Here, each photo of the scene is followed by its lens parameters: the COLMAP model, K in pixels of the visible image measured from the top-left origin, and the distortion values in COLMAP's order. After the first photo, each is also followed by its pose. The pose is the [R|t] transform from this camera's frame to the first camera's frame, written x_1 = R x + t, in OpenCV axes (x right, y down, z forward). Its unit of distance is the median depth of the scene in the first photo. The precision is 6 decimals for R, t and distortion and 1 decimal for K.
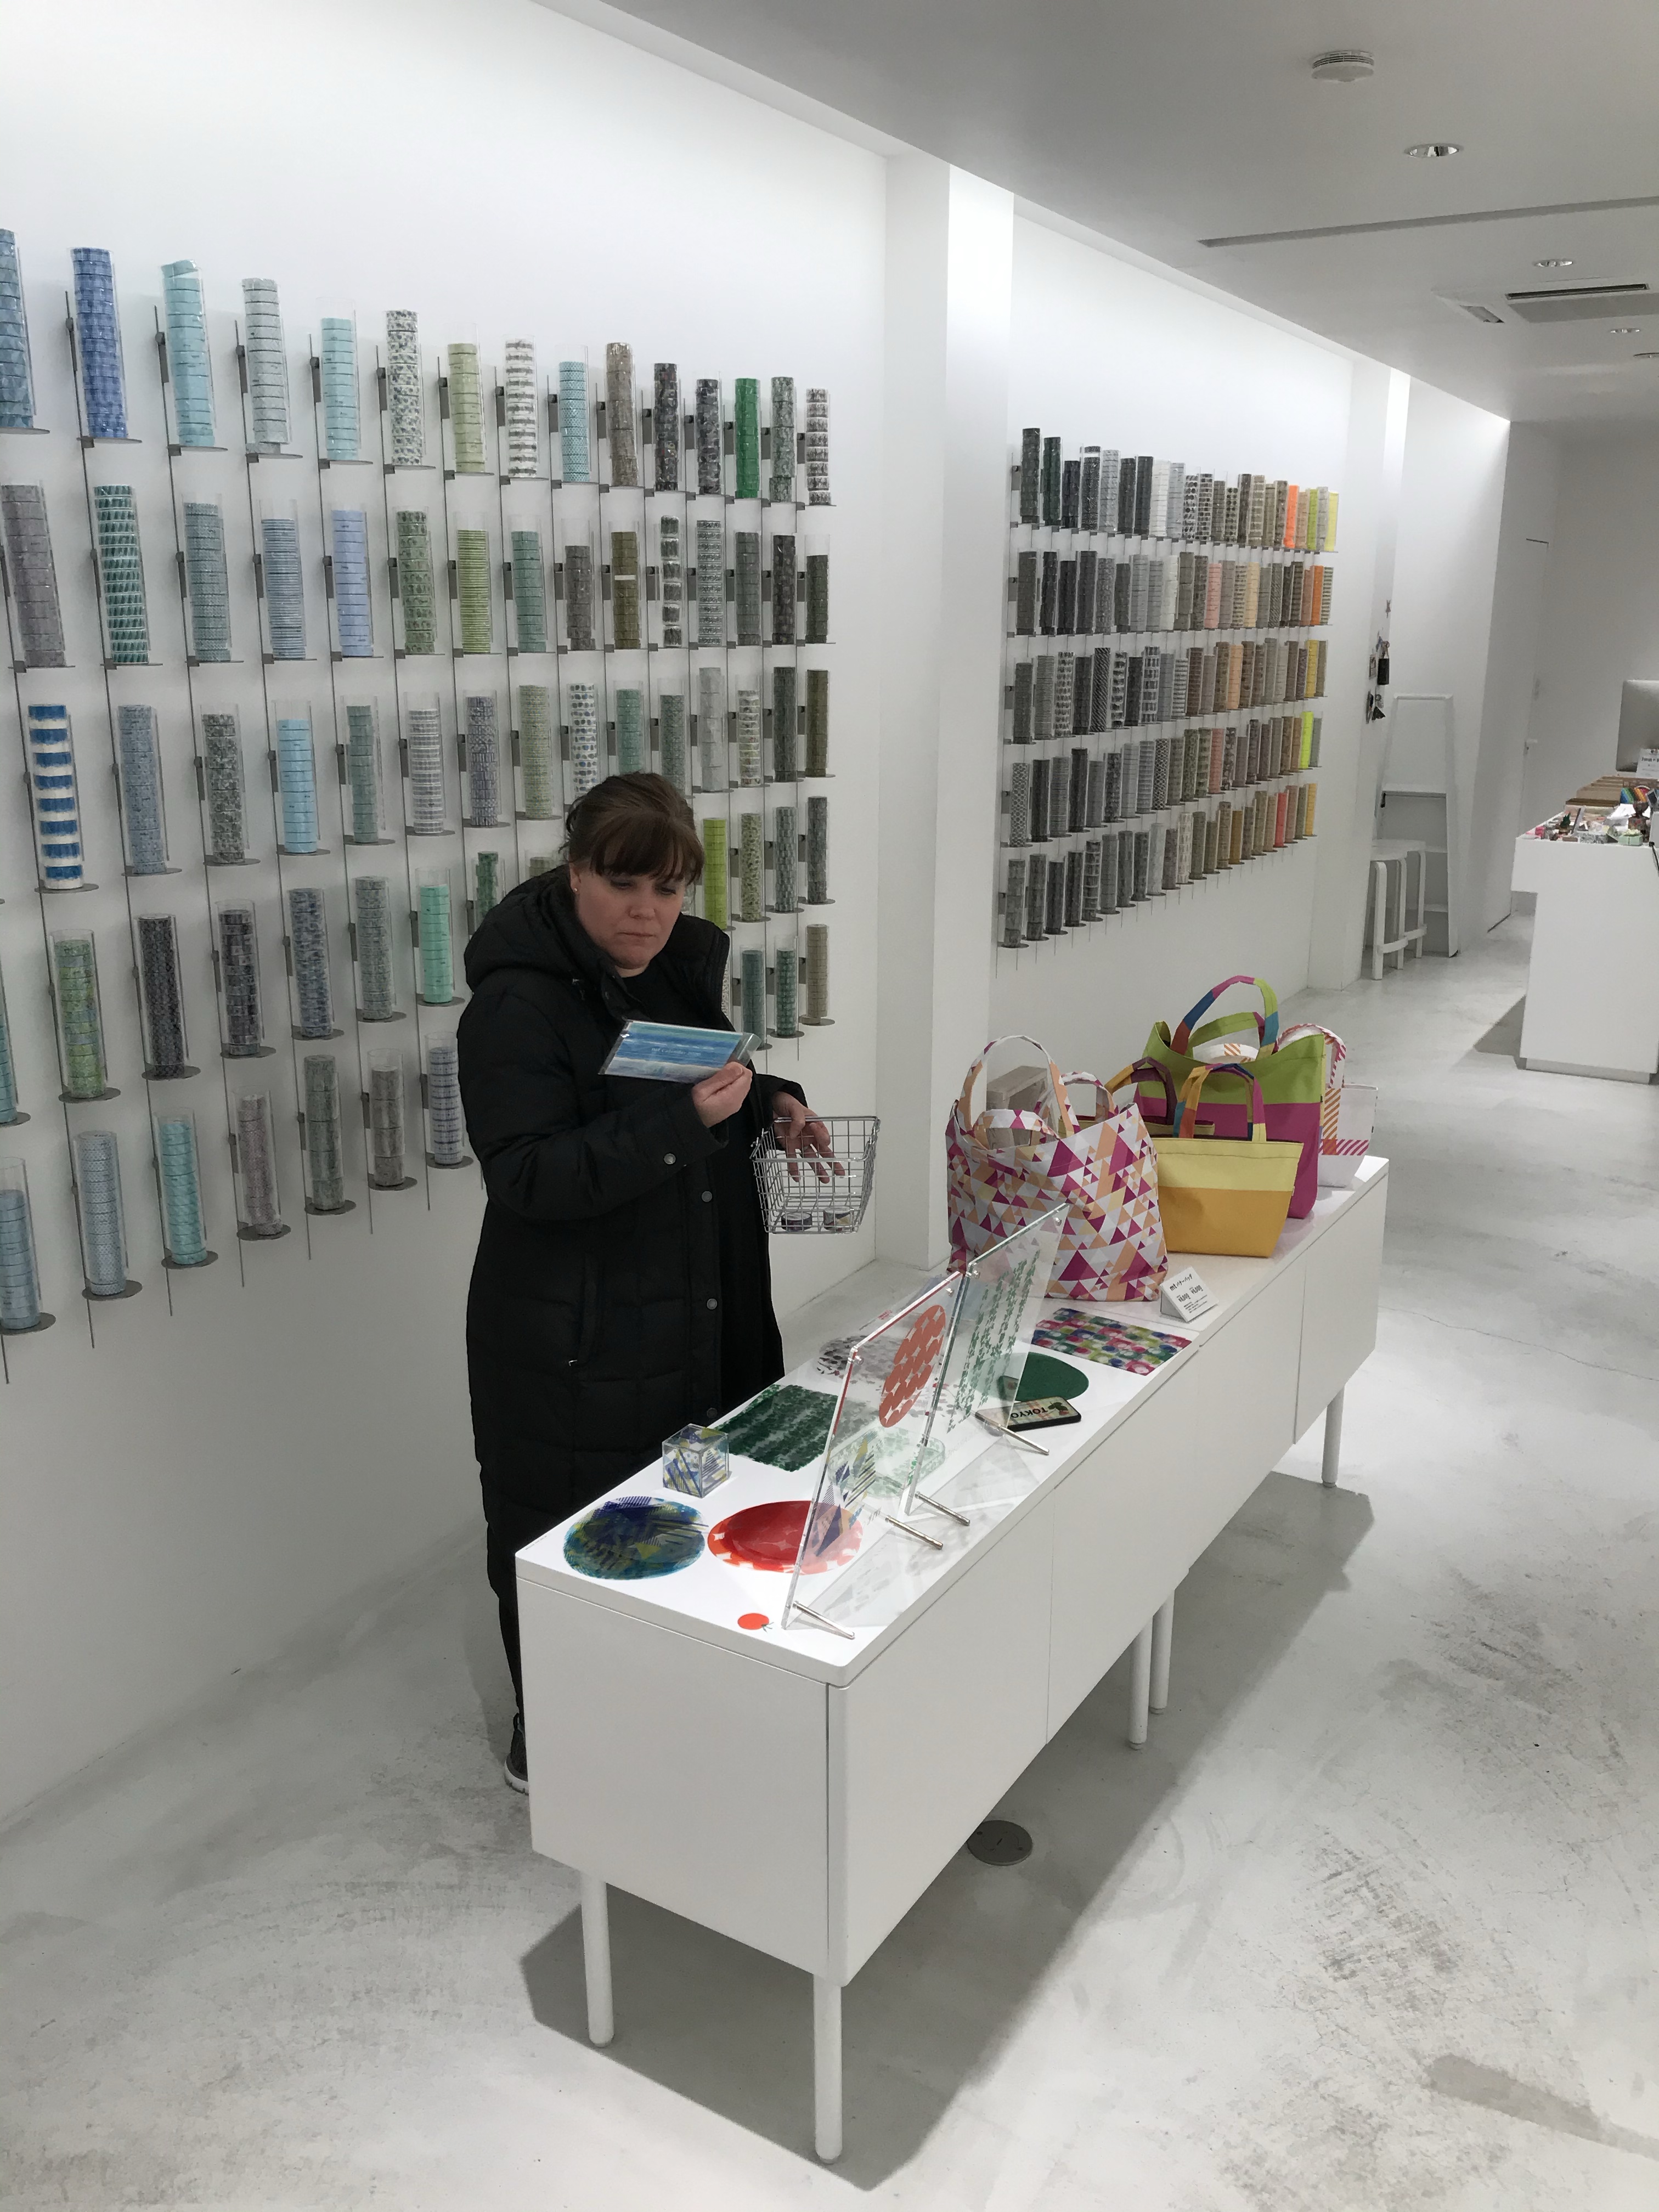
lens RADIAL K [[1785.2, 0, 841.6], [0, 1785.2, 1106.7], [0, 0, 1]] dist [0.034397, -0.054741]
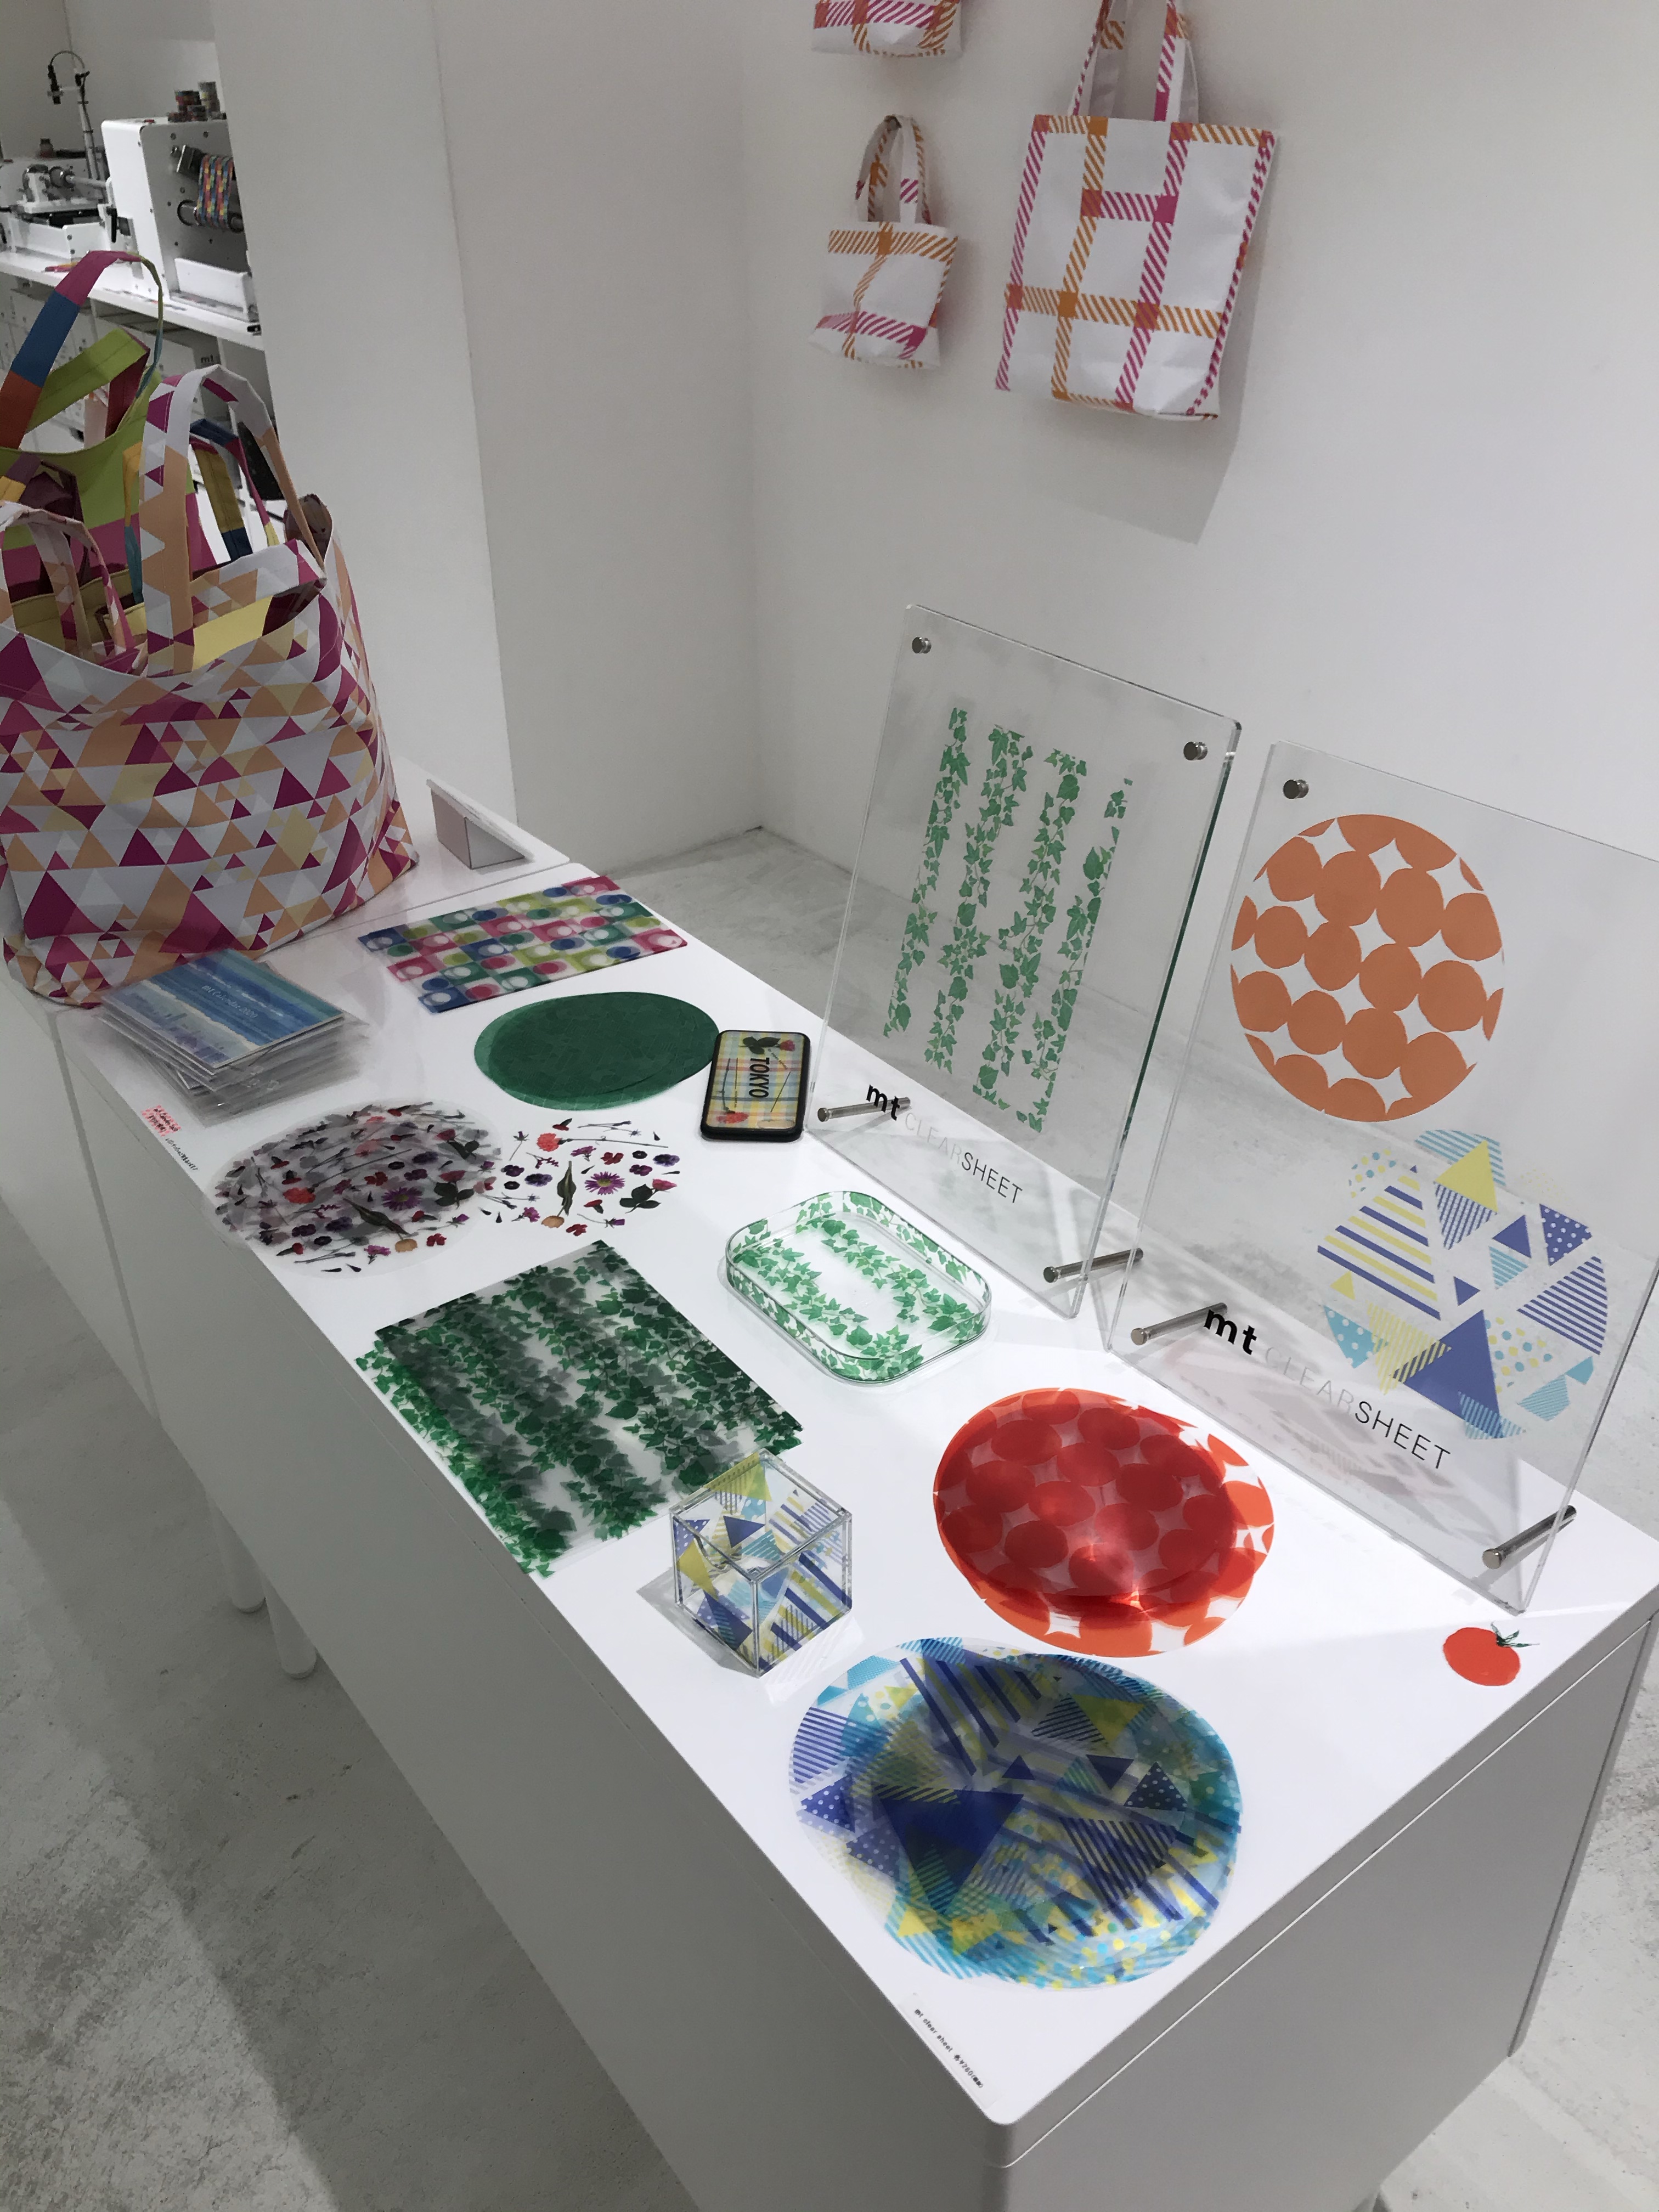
lens RADIAL K [[1785.2, 0, 836.8], [0, 1785.2, 1109.8], [0, 0, 1]] dist [0.034397, -0.054741]
pose [[0.339153, -0.498278, 0.797931, -0.489656], [0.248879, 0.865507, 0.434692, -0.062115], [-0.907212, 0.051162, 0.417551, 1.241039]]
